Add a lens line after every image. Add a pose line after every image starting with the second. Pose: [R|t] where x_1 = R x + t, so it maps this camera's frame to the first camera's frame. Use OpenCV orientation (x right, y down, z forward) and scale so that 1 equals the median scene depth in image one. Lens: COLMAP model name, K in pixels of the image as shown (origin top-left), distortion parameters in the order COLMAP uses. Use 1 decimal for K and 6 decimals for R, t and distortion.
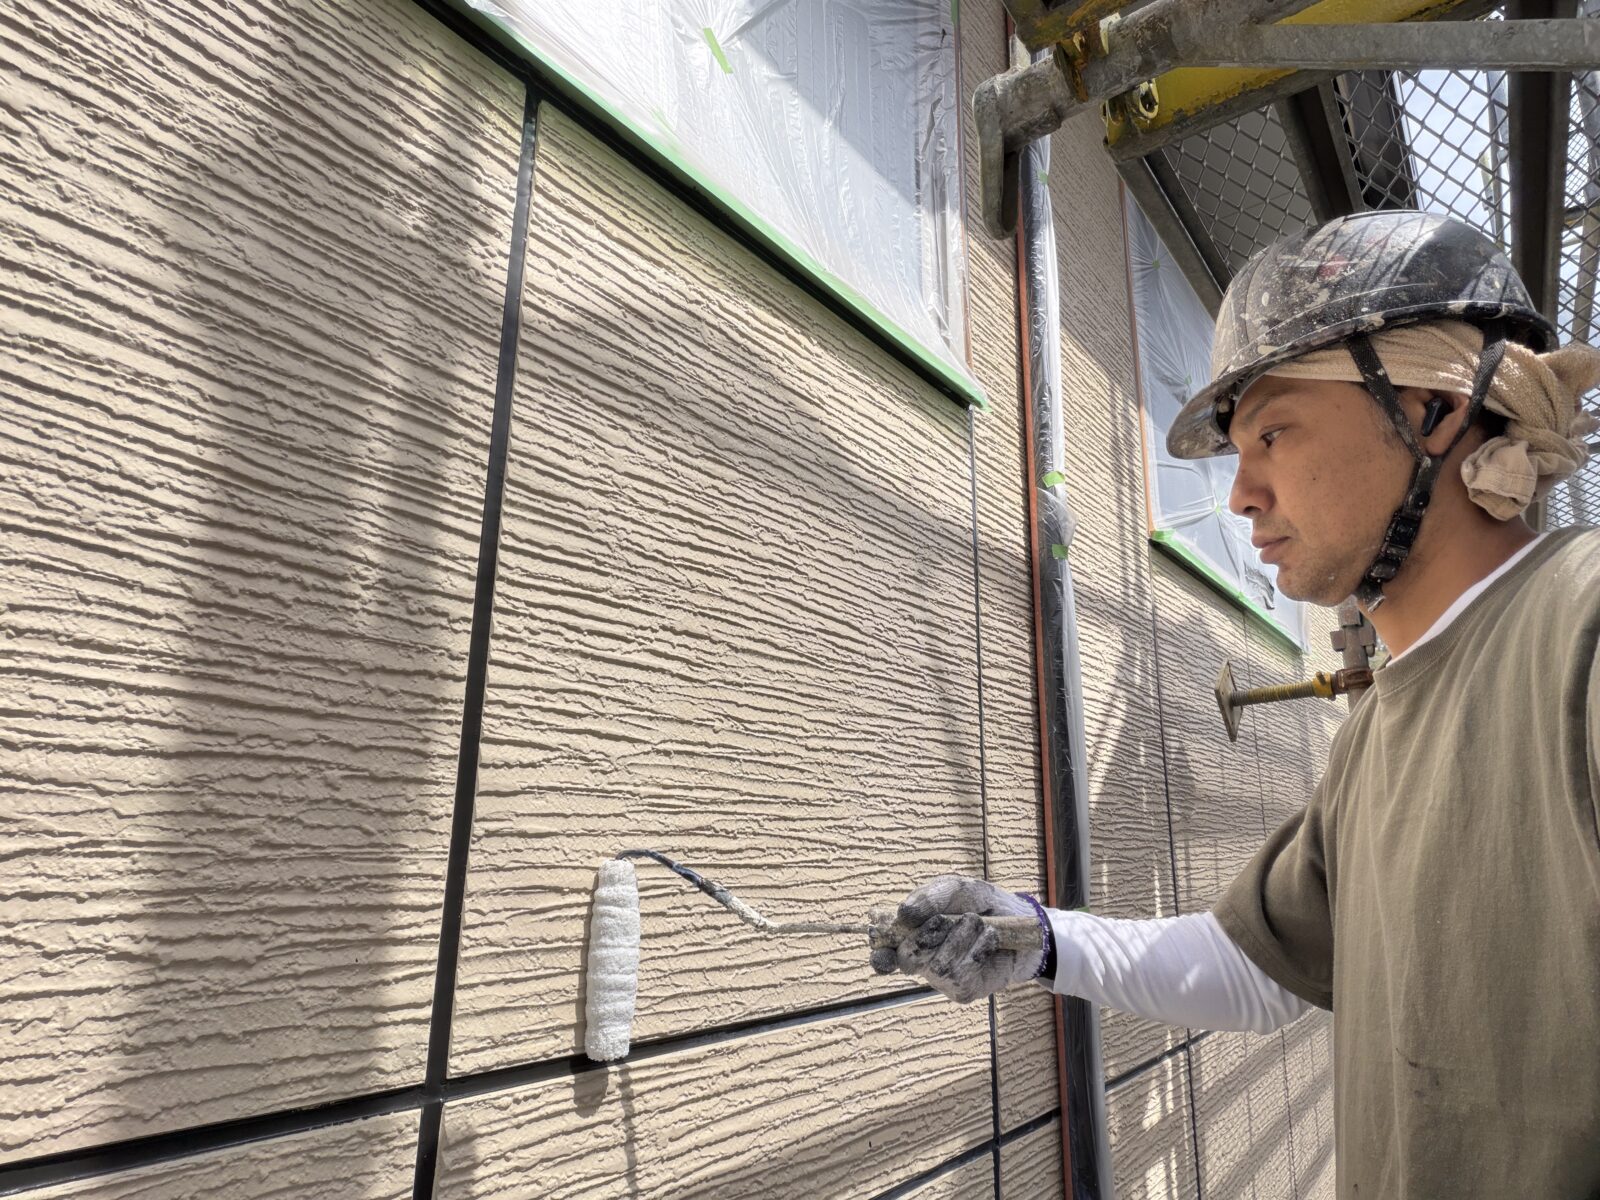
lens RADIAL K [[940.7, 0, 804.6], [0, 940.7, 599.4], [0, 0, 1]] dist [-0.006594, 0.003876]
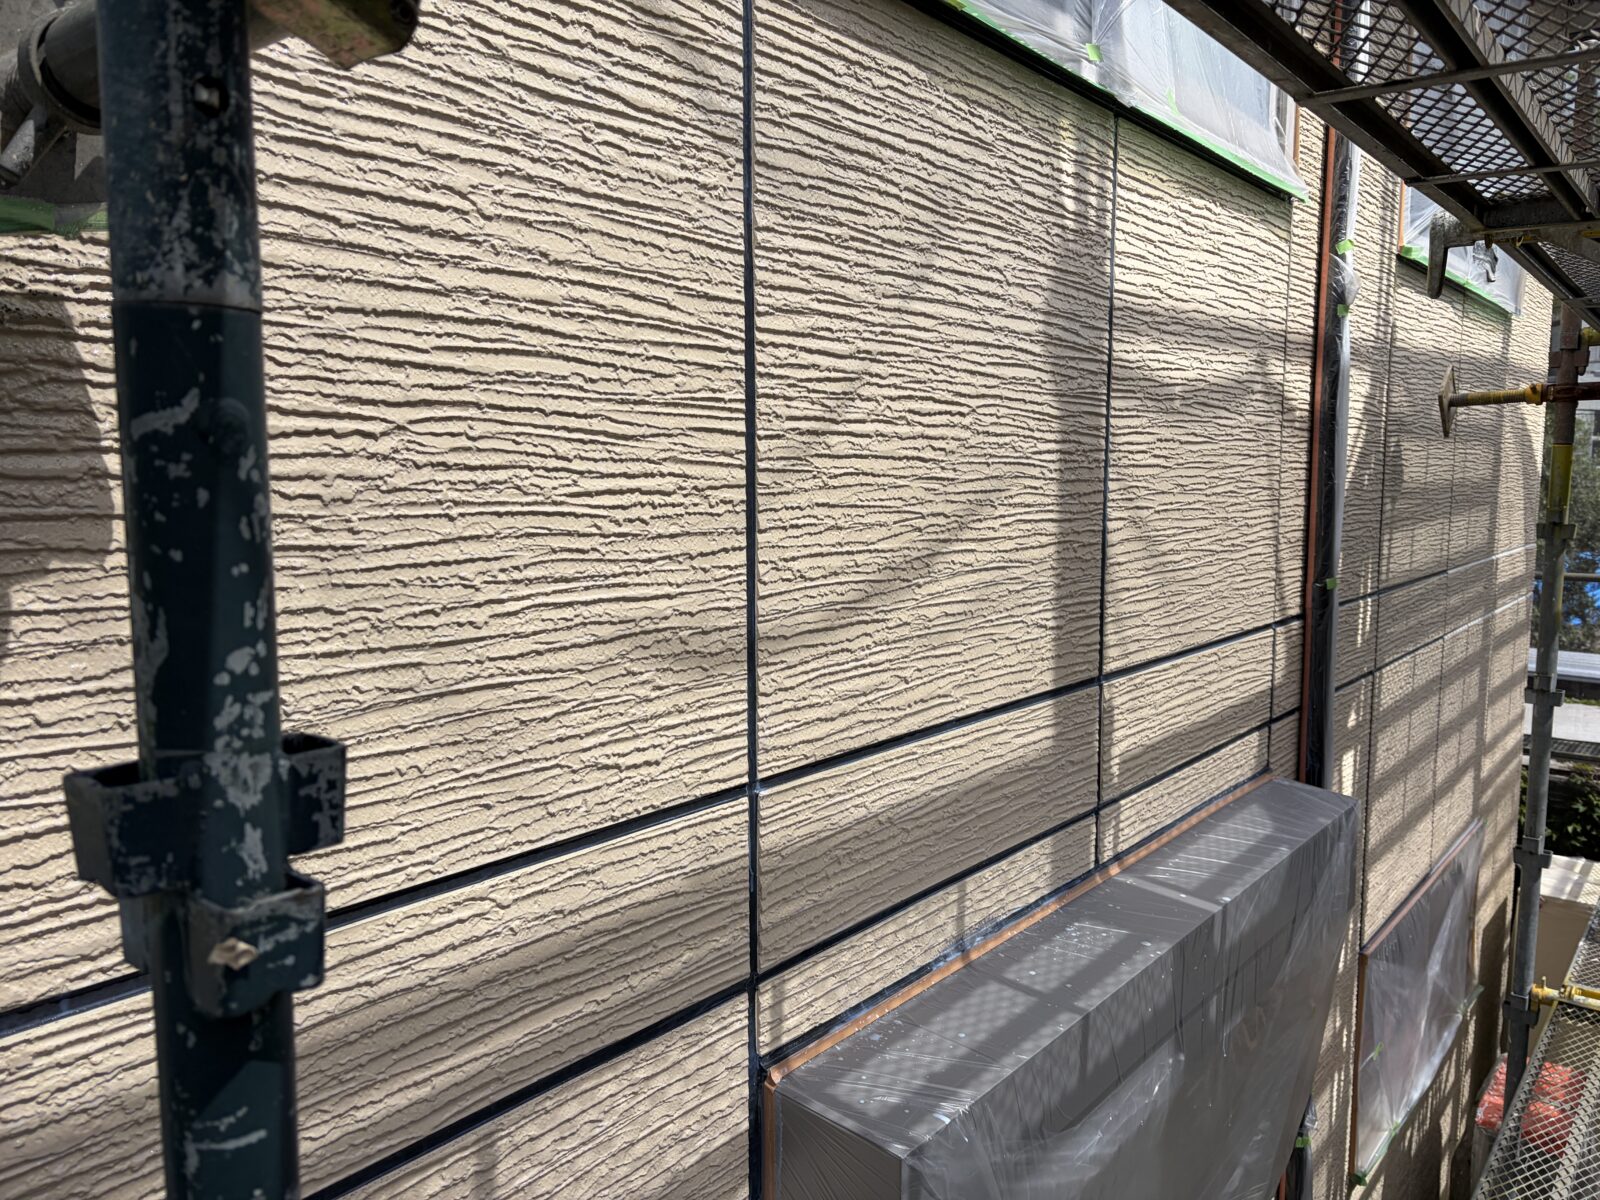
lens RADIAL K [[1244.6, 0, 814.8], [0, 1244.6, 601.1], [0, 0, 1]] dist [0.028242, -0.031338]
pose [[0.999884, -0.011172, 0.010347, -0.313733], [0.006663, 0.932010, 0.362371, -0.517902], [-0.013692, -0.362260, 0.931977, -0.698773]]
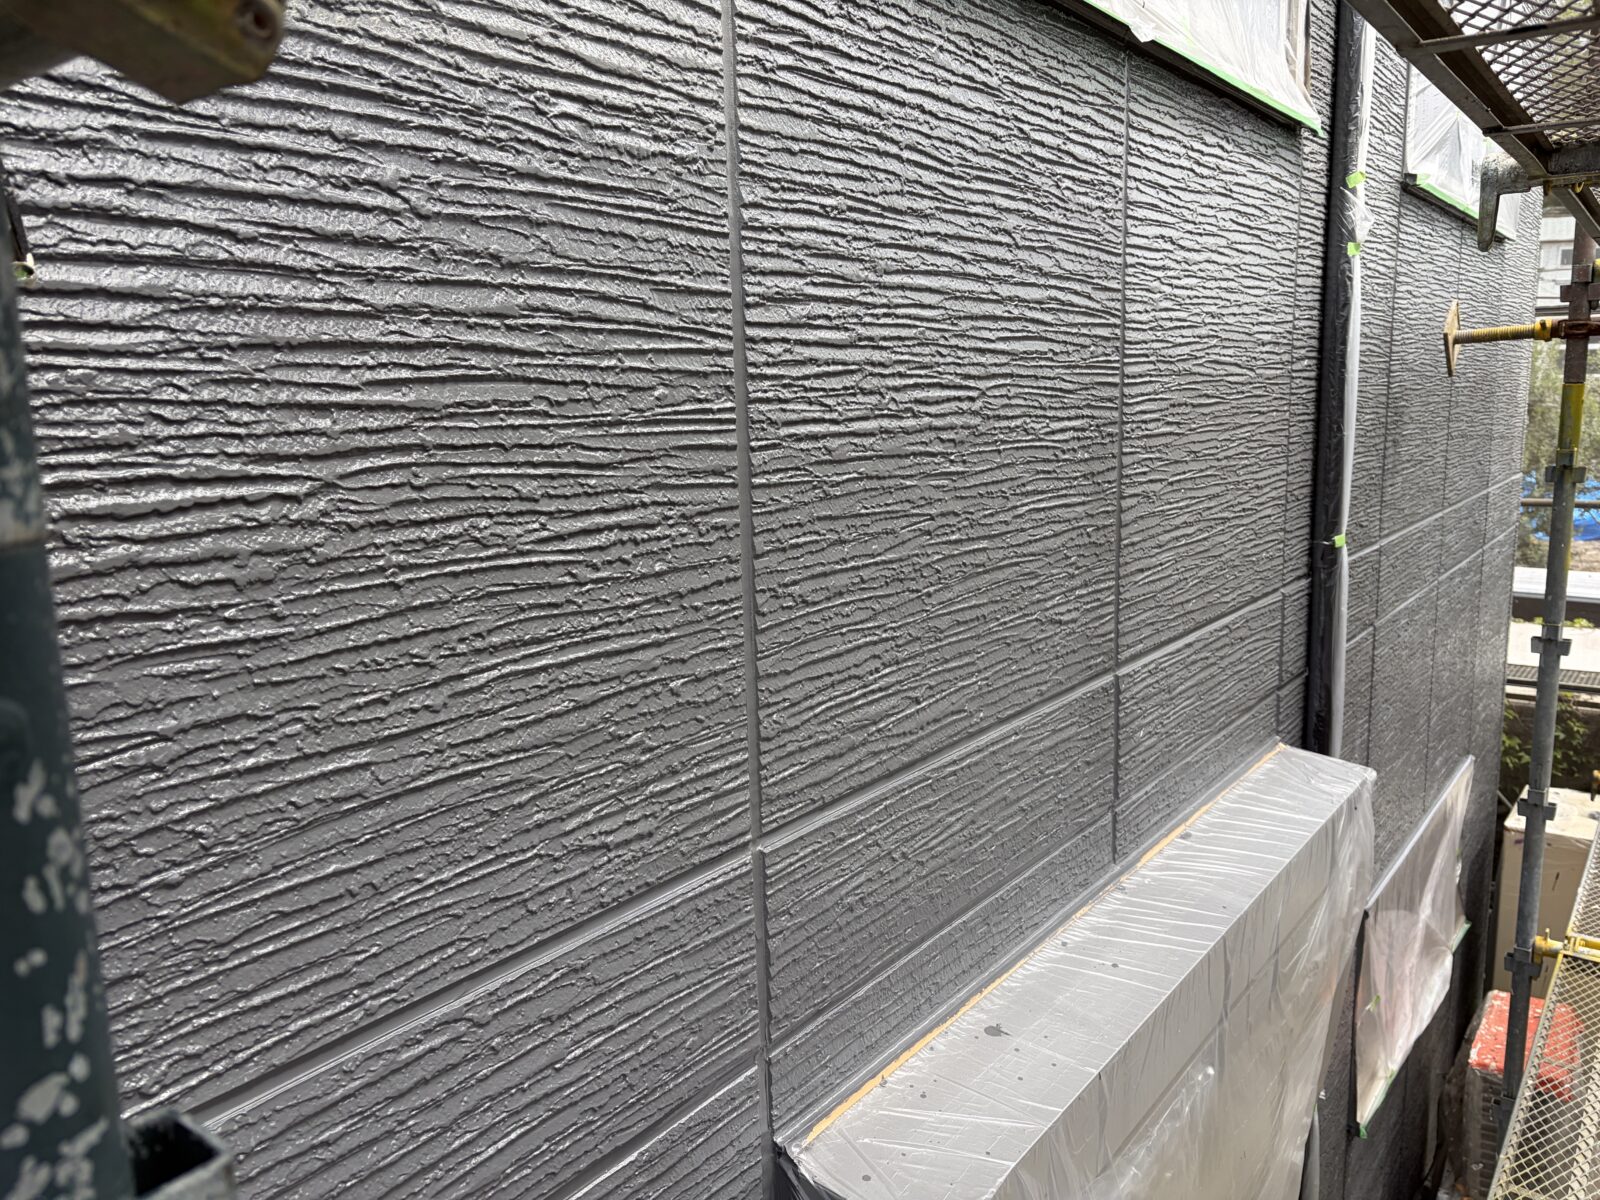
lens RADIAL K [[1244.6, 0, 807.5], [0, 1244.6, 611.1], [0, 0, 1]] dist [0.028242, -0.031338]
pose [[0.998680, -0.041760, 0.029915, -0.361905], [0.025268, 0.906373, 0.421722, -0.563126], [-0.044725, -0.420409, 0.906232, -0.423046]]
